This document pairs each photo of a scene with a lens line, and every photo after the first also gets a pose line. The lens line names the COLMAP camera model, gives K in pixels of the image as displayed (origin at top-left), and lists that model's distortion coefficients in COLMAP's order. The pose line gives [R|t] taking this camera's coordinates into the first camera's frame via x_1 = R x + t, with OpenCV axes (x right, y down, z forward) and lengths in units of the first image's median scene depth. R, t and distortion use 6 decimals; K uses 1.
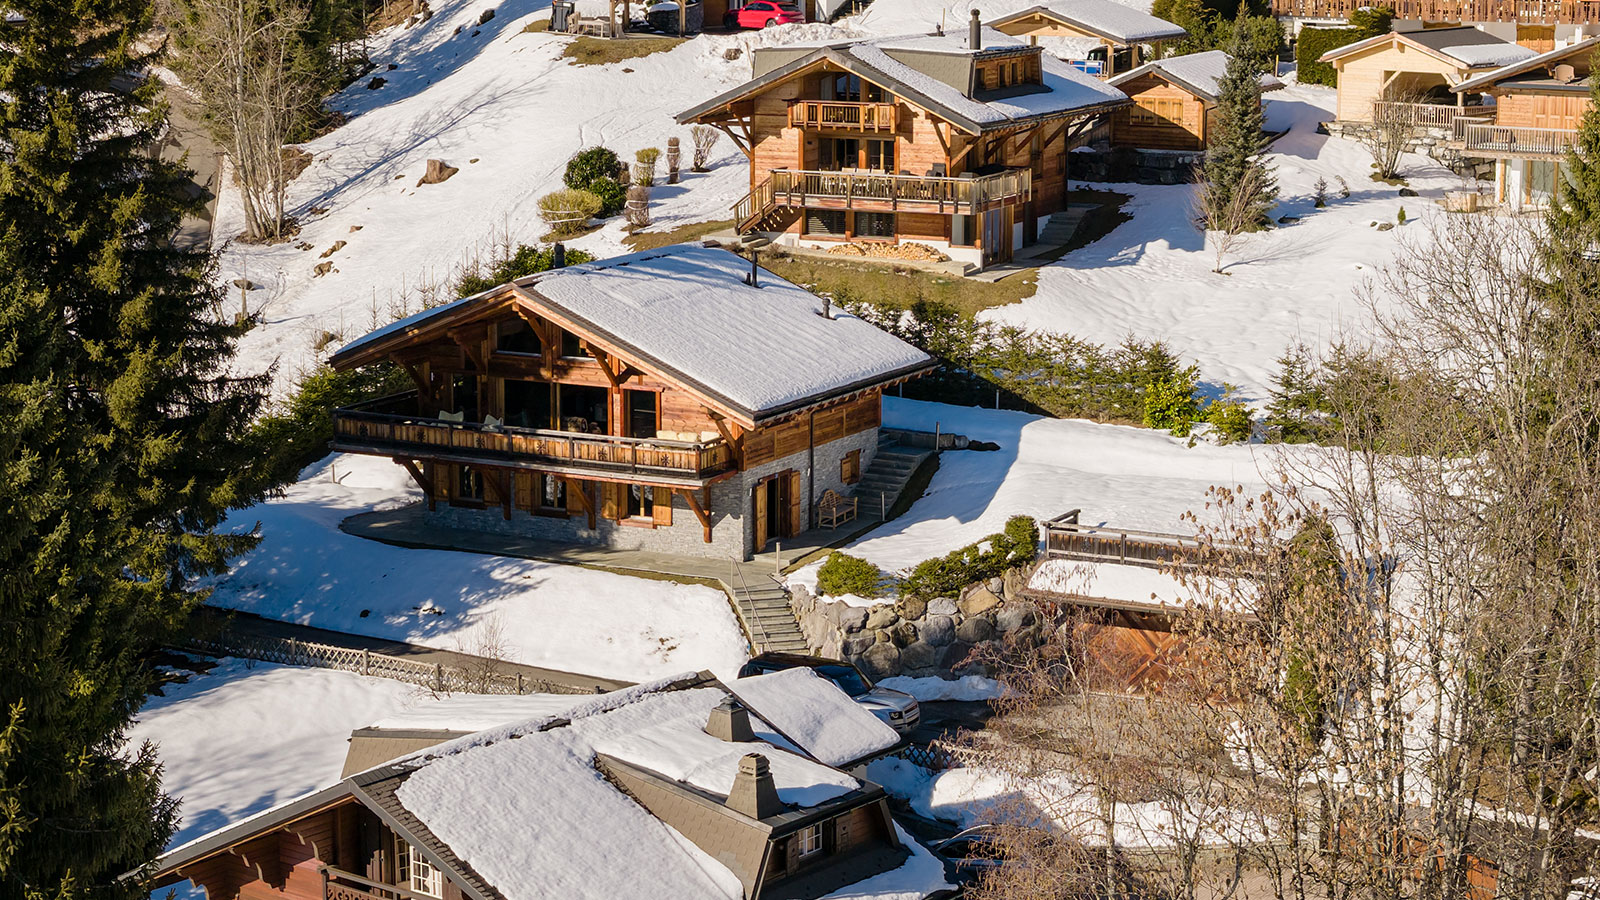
lens RADIAL K [[3032.2, 0, 800.0], [0, 3032.2, 450.0], [0, 0, 1]] dist [-0.036838, -0.035465]
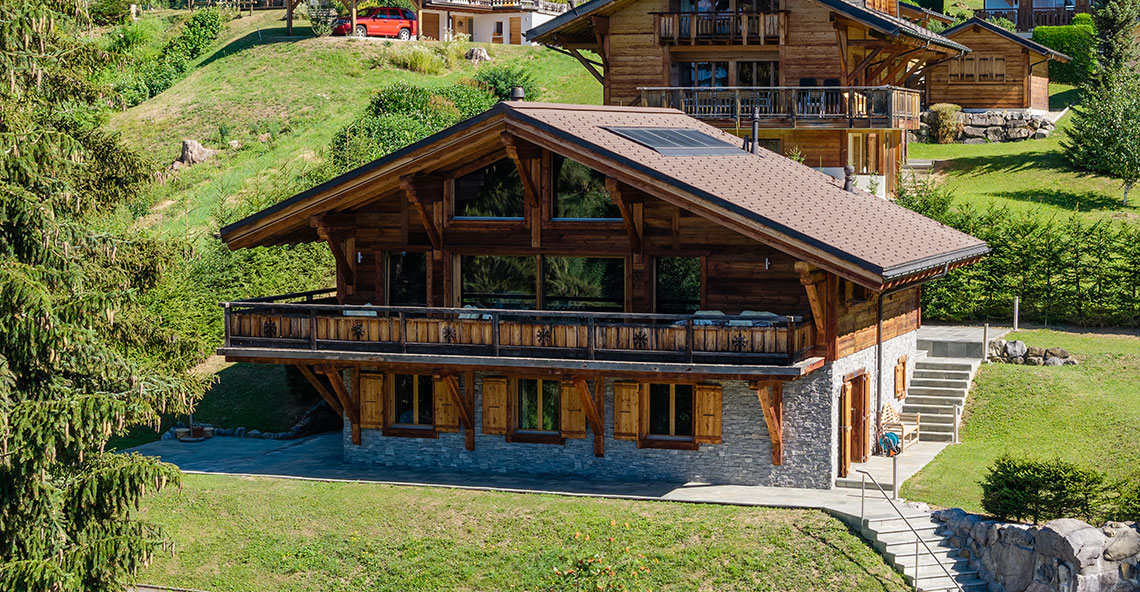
lens RADIAL K [[2223.5, 0, 570.0], [0, 2223.5, 296.0], [0, 0, 1]] dist [-0.180432, 0.162958]
pose [[0.991765, -0.014565, 0.127240, -0.138924], [0.028512, 0.993688, -0.108492, 0.044381], [-0.124857, 0.111227, 0.985921, 0.466009]]
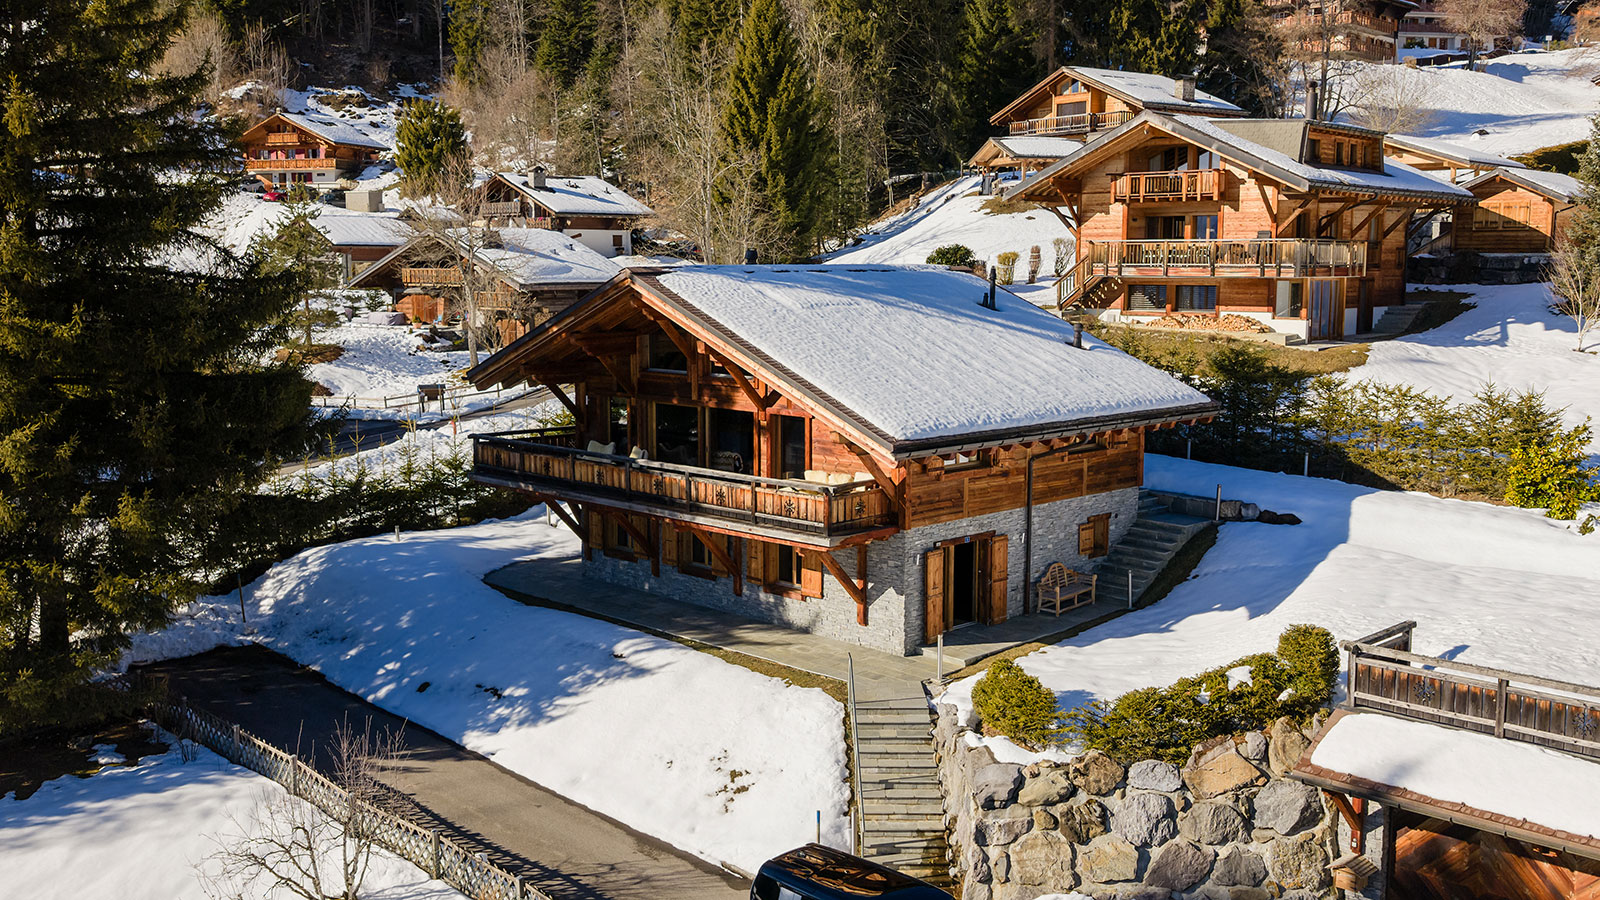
lens RADIAL K [[1478.0, 0, 800.0], [0, 1478.0, 450.0], [0, 0, 1]] dist [0.011387, -0.016581]
pose [[0.955208, 0.037012, -0.293611, 0.055757], [-0.052633, 0.997578, -0.045480, 0.005092], [0.291216, 0.058897, 0.954843, 0.625248]]
